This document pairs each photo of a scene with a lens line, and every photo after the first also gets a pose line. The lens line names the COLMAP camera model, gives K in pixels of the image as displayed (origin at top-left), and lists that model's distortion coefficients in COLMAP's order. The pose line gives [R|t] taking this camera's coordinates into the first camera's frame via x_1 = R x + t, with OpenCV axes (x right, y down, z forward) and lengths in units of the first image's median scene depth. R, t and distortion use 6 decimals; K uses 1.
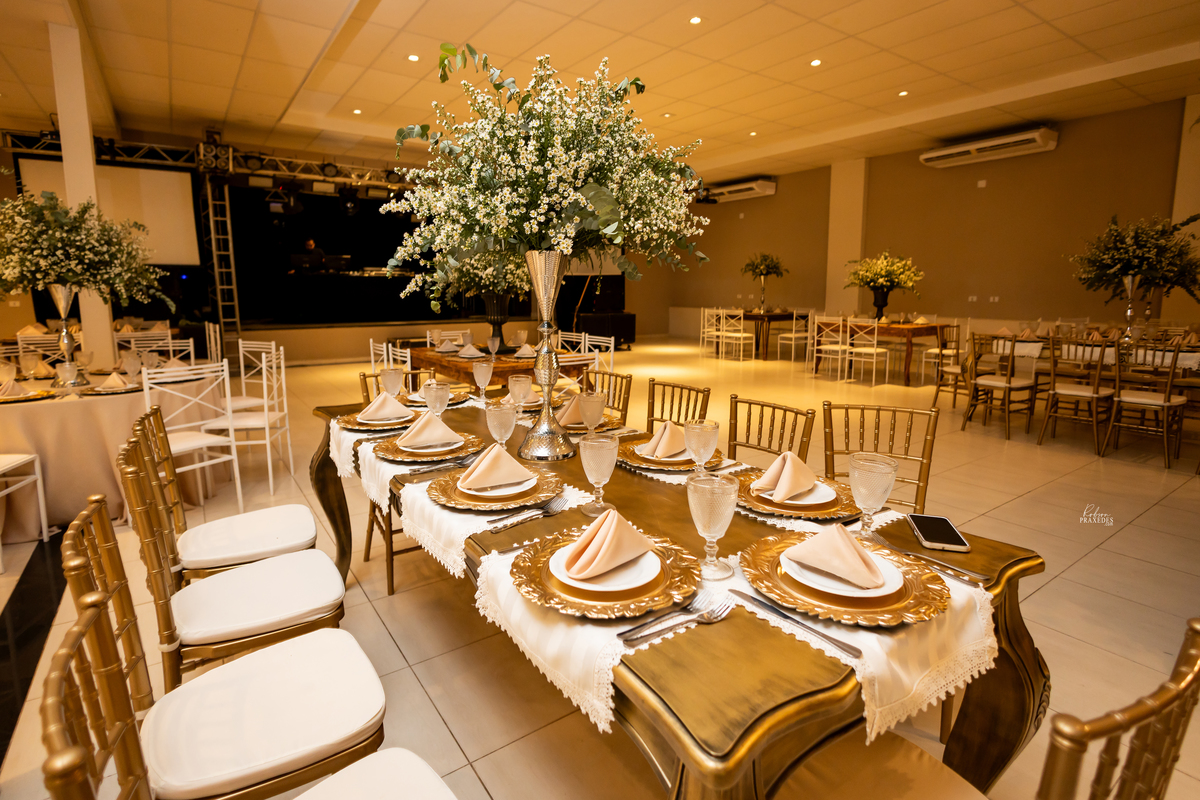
lens RADIAL K [[583.3, 0, 583.4], [0, 583.3, 377.8], [0, 0, 1]] dist [0.004946, 0.000180]
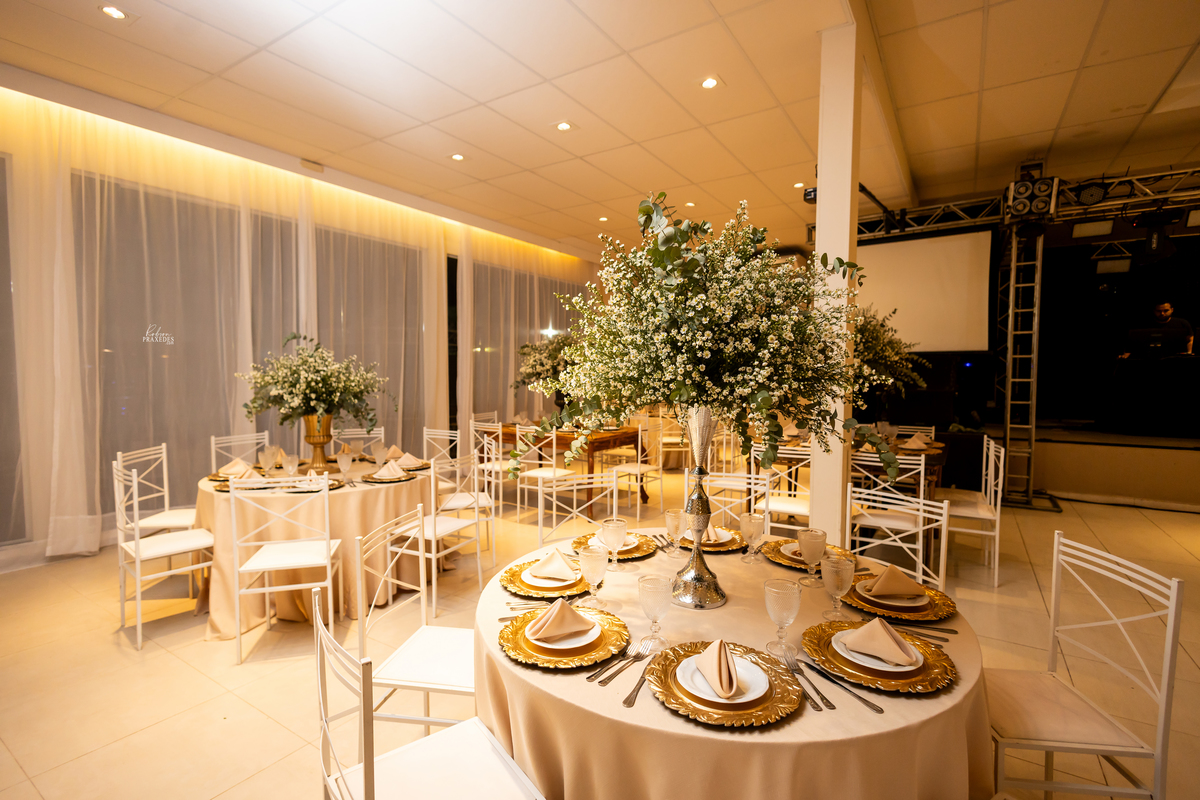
lens RADIAL K [[578.9, 0, 600.0], [0, 578.9, 400.0], [0, 0, 1]] dist [0.009668, -0.004194]
pose [[0.397024, 0.043501, -0.916777, -0.179960], [-0.138925, 0.990215, -0.013178, -0.054894], [0.907233, 0.132595, 0.399182, 0.278590]]
